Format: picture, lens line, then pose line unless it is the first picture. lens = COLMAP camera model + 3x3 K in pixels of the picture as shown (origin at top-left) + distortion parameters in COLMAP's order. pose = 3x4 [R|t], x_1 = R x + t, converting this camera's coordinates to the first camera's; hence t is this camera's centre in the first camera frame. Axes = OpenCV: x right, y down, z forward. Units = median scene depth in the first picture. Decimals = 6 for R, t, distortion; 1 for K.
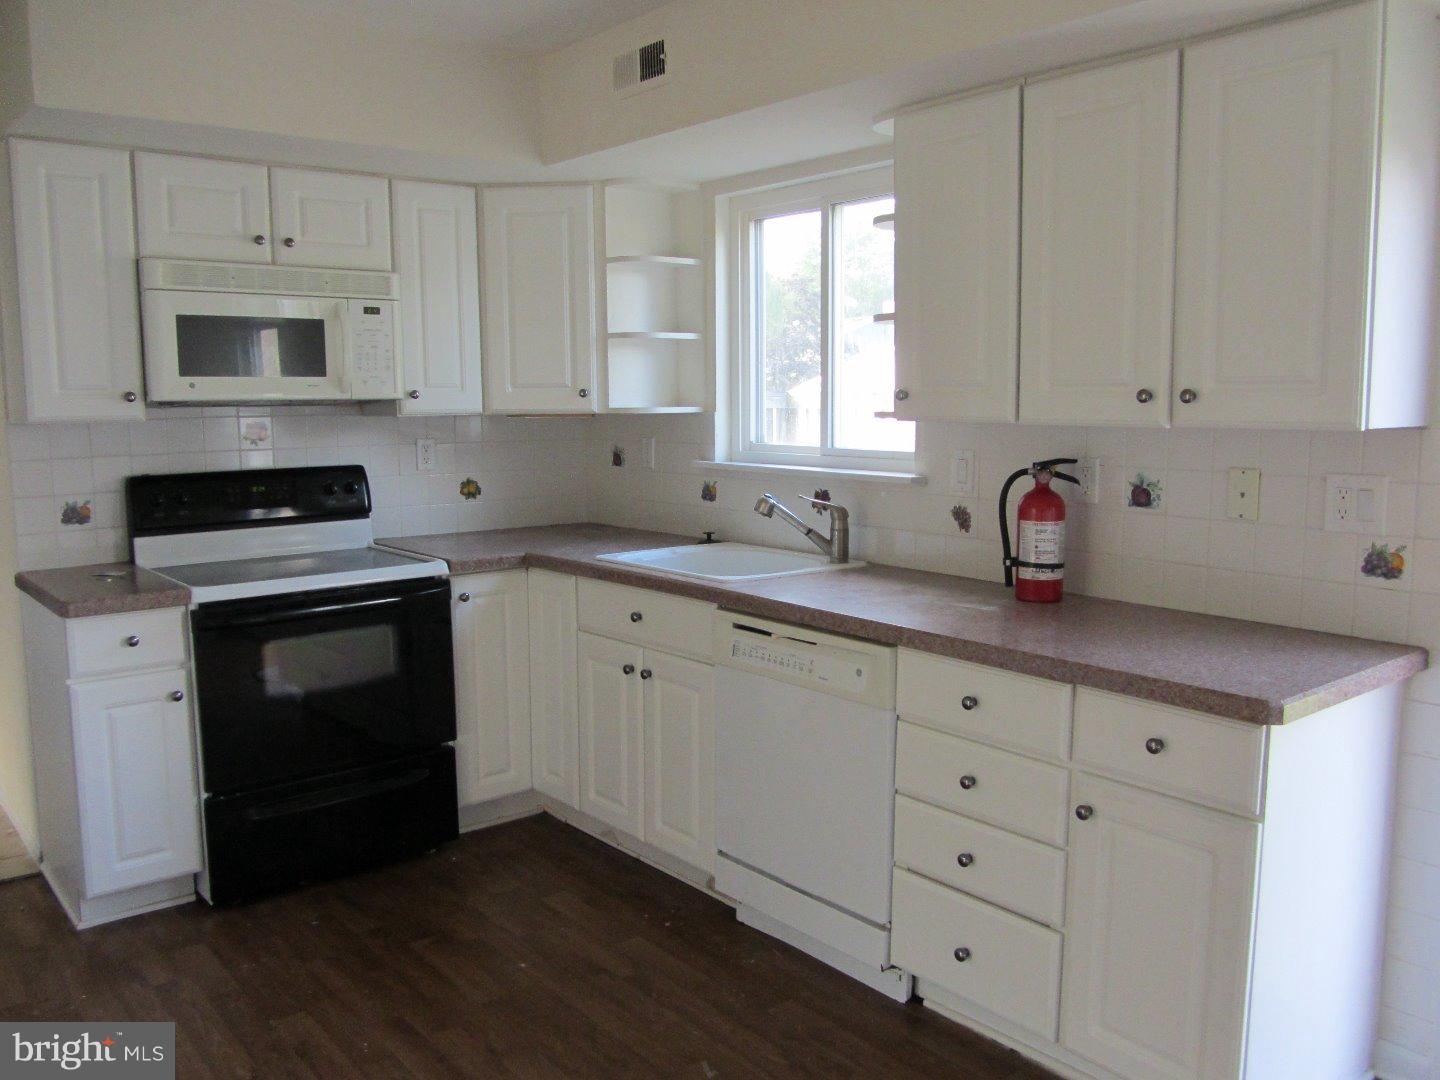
lens RADIAL K [[1197.6, 0, 723.4], [0, 1197.6, 539.5], [0, 0, 1]] dist [-0.020034, -0.014609]
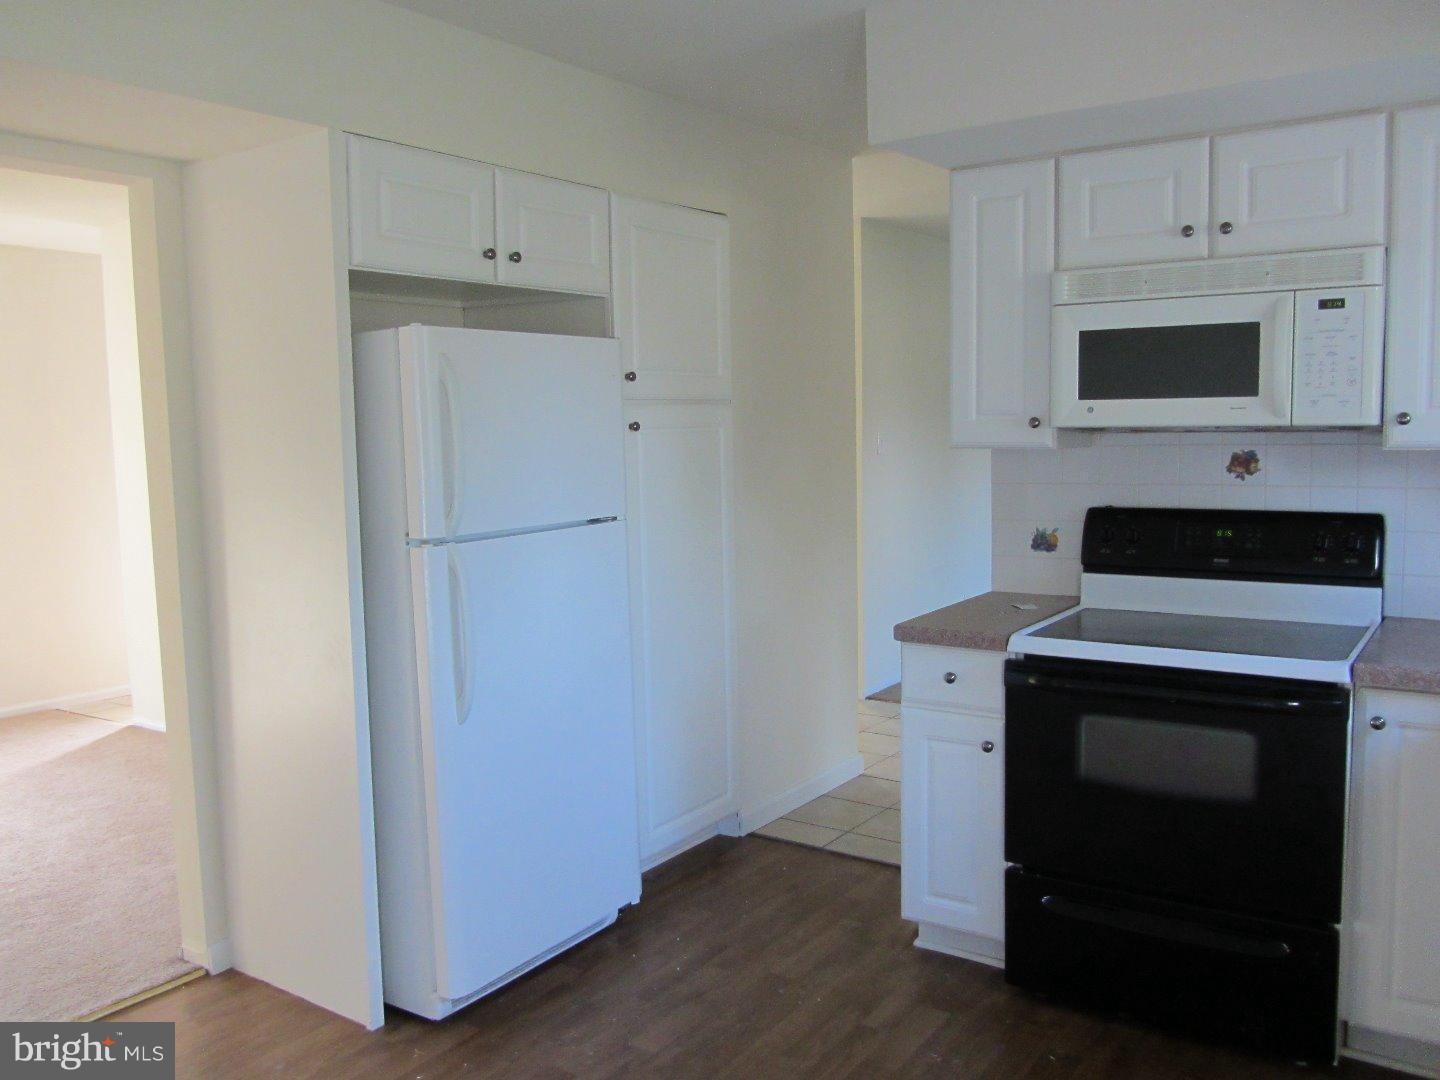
lens RADIAL K [[1197.6, 0, 724.2], [0, 1197.6, 541.8], [0, 0, 1]] dist [-0.020034, -0.014609]
pose [[0.278013, 0.099566, -0.955403, 0.318940], [-0.102326, 0.992024, 0.073606, -0.066182], [0.955112, 0.077299, 0.285984, 0.469662]]
